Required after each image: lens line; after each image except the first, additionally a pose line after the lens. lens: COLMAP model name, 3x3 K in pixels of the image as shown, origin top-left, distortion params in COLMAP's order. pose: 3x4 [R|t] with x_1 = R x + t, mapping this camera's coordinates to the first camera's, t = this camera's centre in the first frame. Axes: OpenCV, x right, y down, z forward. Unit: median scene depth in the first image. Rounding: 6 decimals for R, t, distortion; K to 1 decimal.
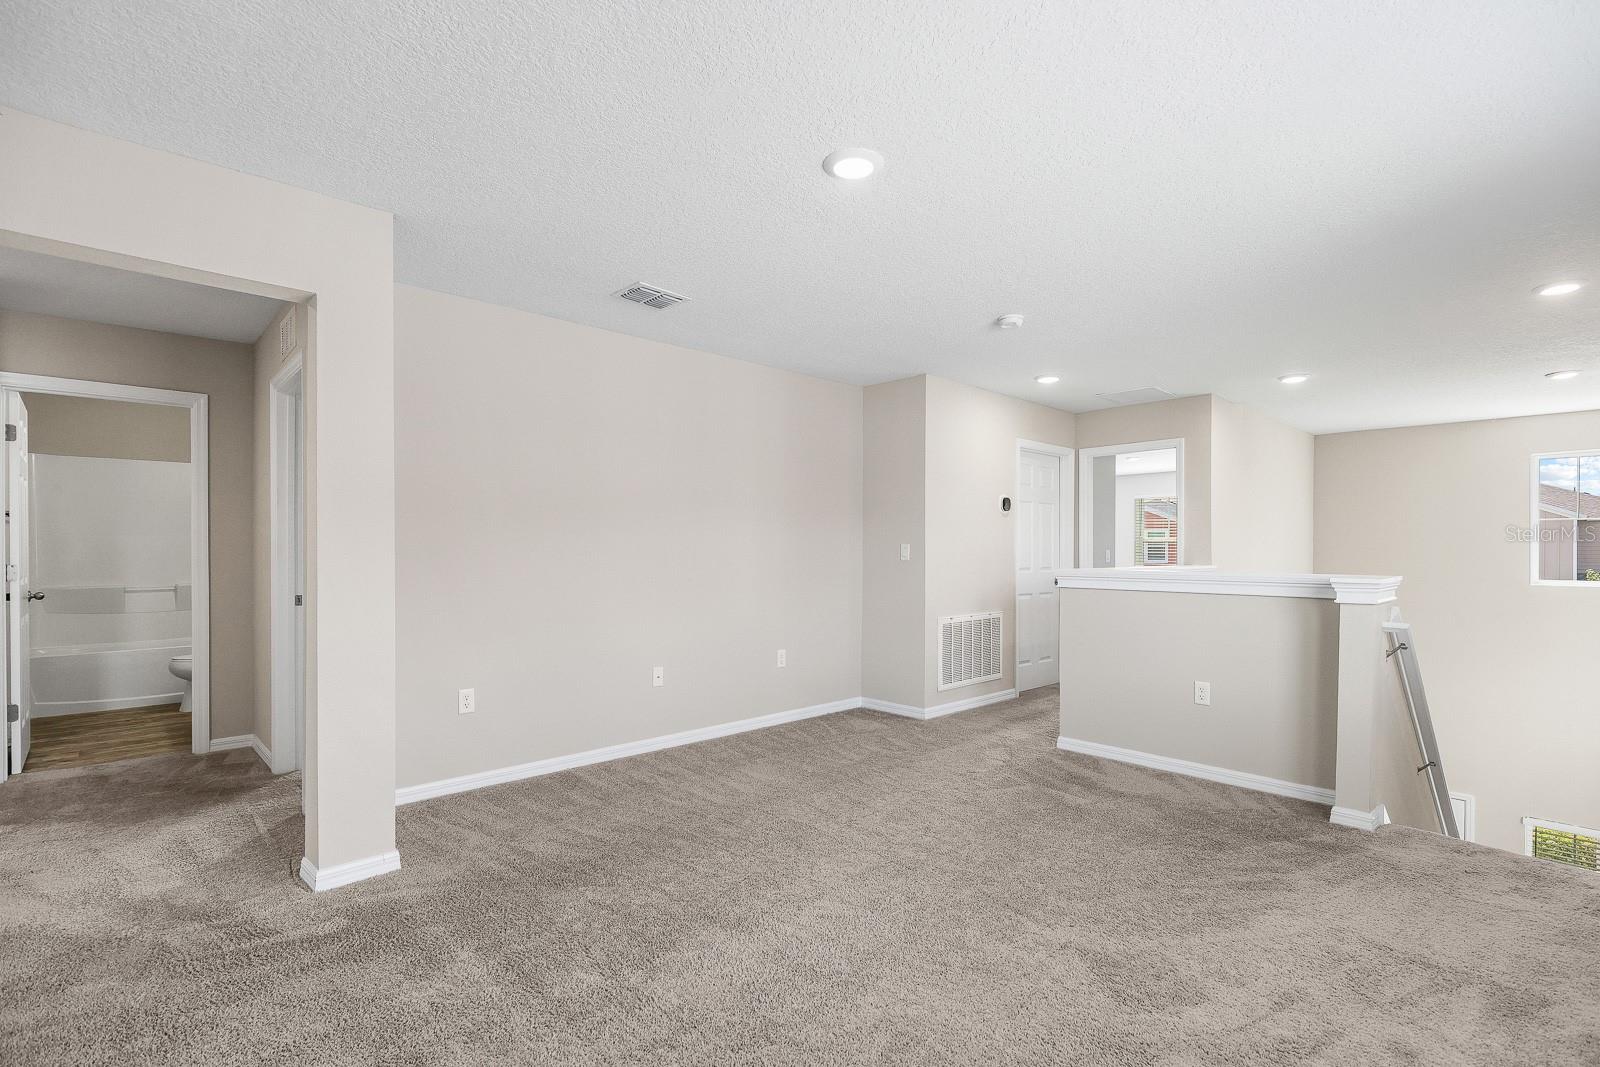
lens RADIAL K [[768.1, 0, 800.4], [0, 768.1, 542.0], [0, 0, 1]] dist [0.022867, 0.000107]
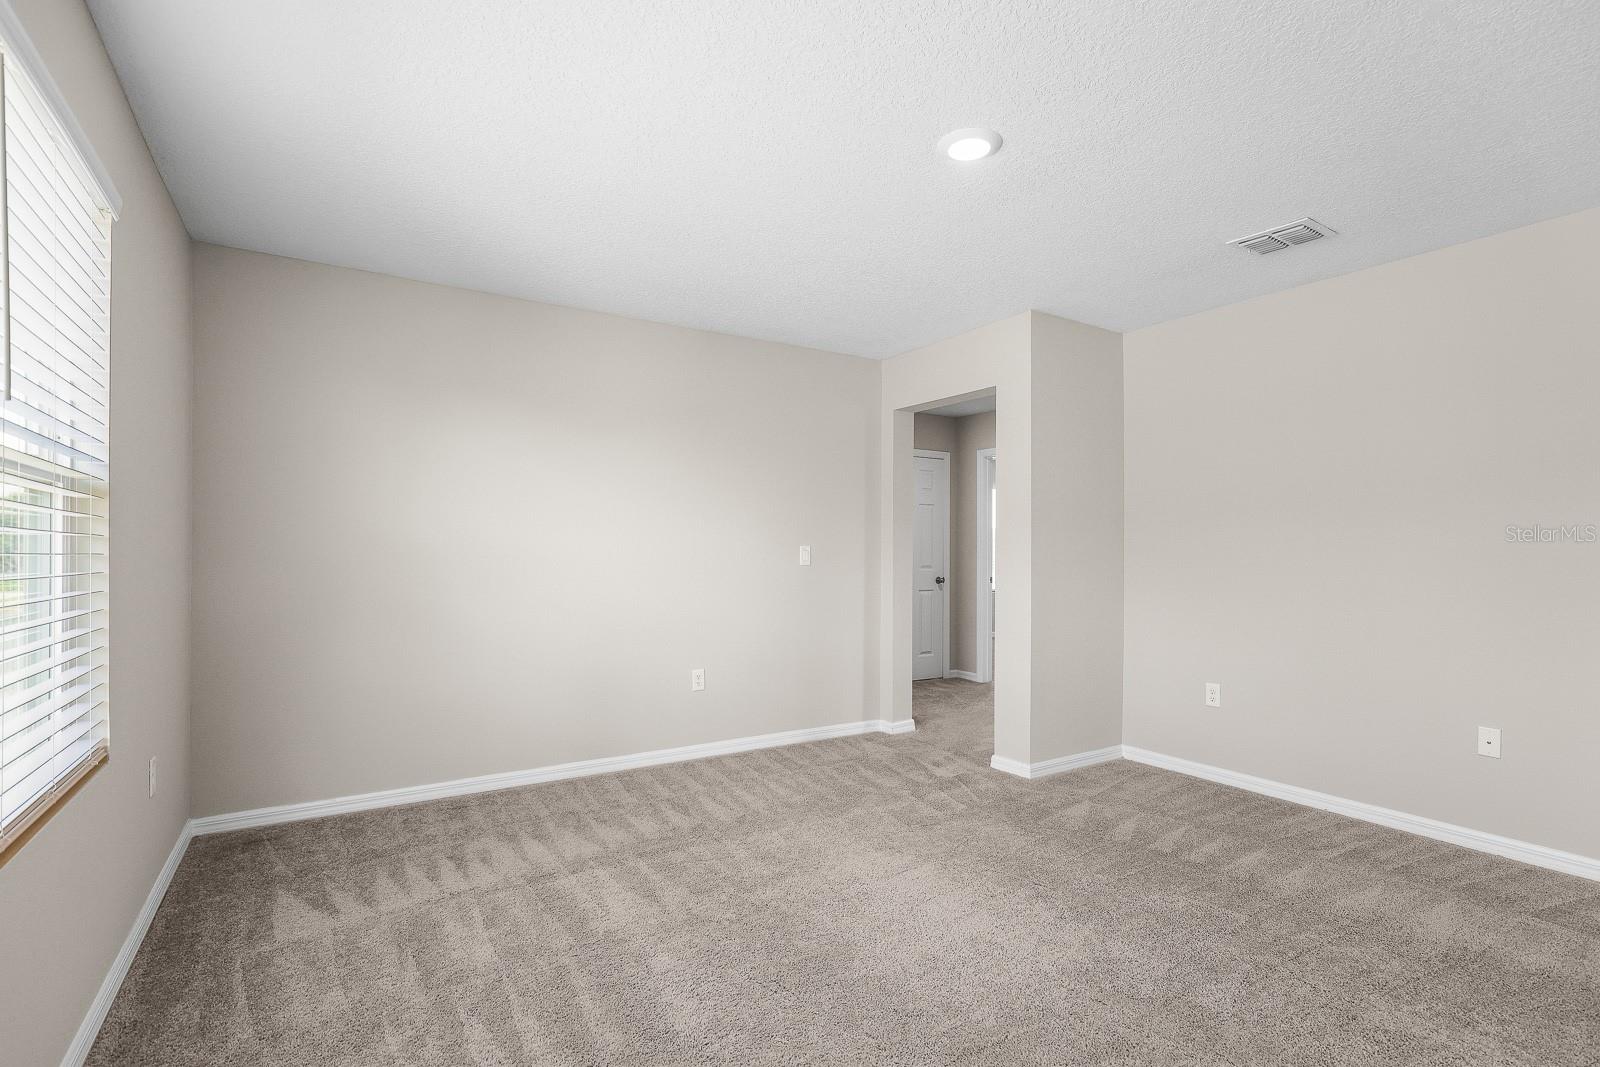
lens RADIAL K [[768.1, 0, 800.9], [0, 768.1, 542.0], [0, 0, 1]] dist [0.022867, 0.000107]
pose [[-0.174502, -0.006513, -0.984635, 0.698122], [0.010209, 0.999912, -0.008423, 0.002439], [0.984604, -0.011522, -0.174420, 0.638806]]
